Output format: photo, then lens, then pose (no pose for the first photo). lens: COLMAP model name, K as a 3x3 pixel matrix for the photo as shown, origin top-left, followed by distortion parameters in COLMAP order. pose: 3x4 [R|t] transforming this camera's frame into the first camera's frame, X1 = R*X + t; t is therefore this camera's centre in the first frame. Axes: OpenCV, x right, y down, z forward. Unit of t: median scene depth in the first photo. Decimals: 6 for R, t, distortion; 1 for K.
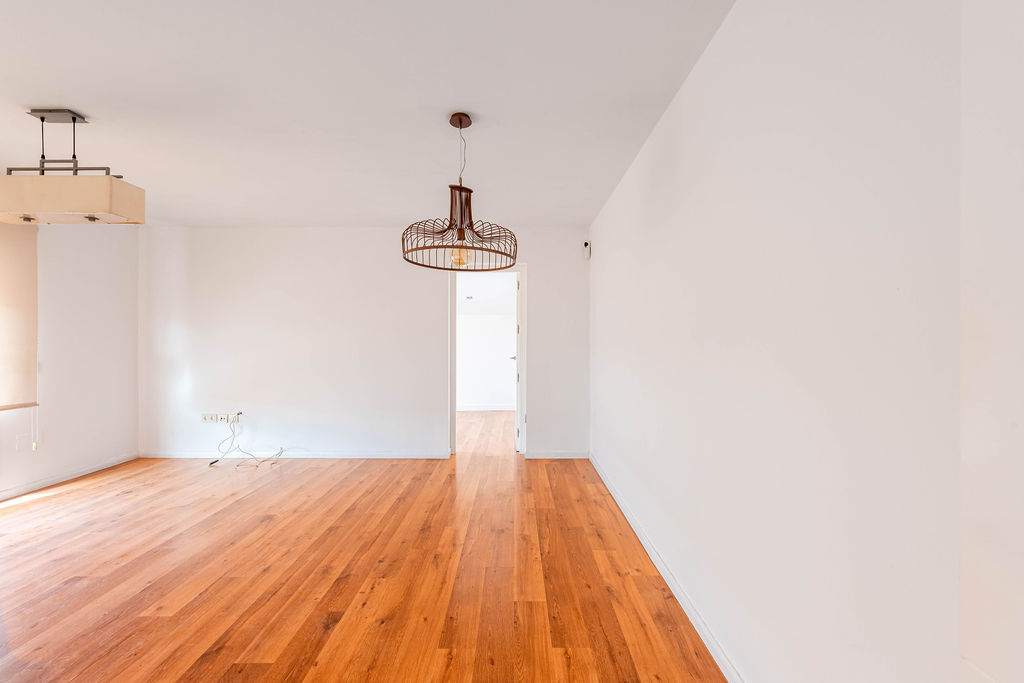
lens RADIAL K [[406.7, 0, 512.0], [0, 406.7, 341.5], [0, 0, 1]] dist [-0.000297, -0.000289]
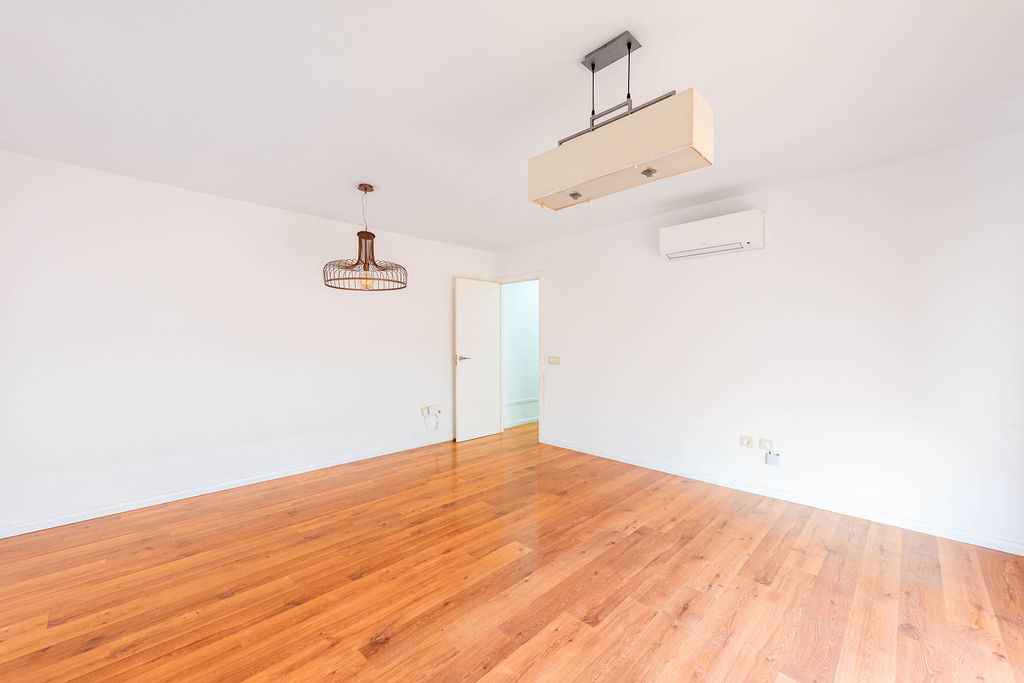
lens RADIAL K [[406.7, 0, 512.0], [0, 406.7, 341.5], [0, 0, 1]] dist [-0.000297, -0.000289]
pose [[-0.719132, -0.001662, 0.694871, -1.309673], [0.000854, 0.999994, 0.003275, -0.006660], [-0.694873, 0.002949, -0.719127, 1.462280]]
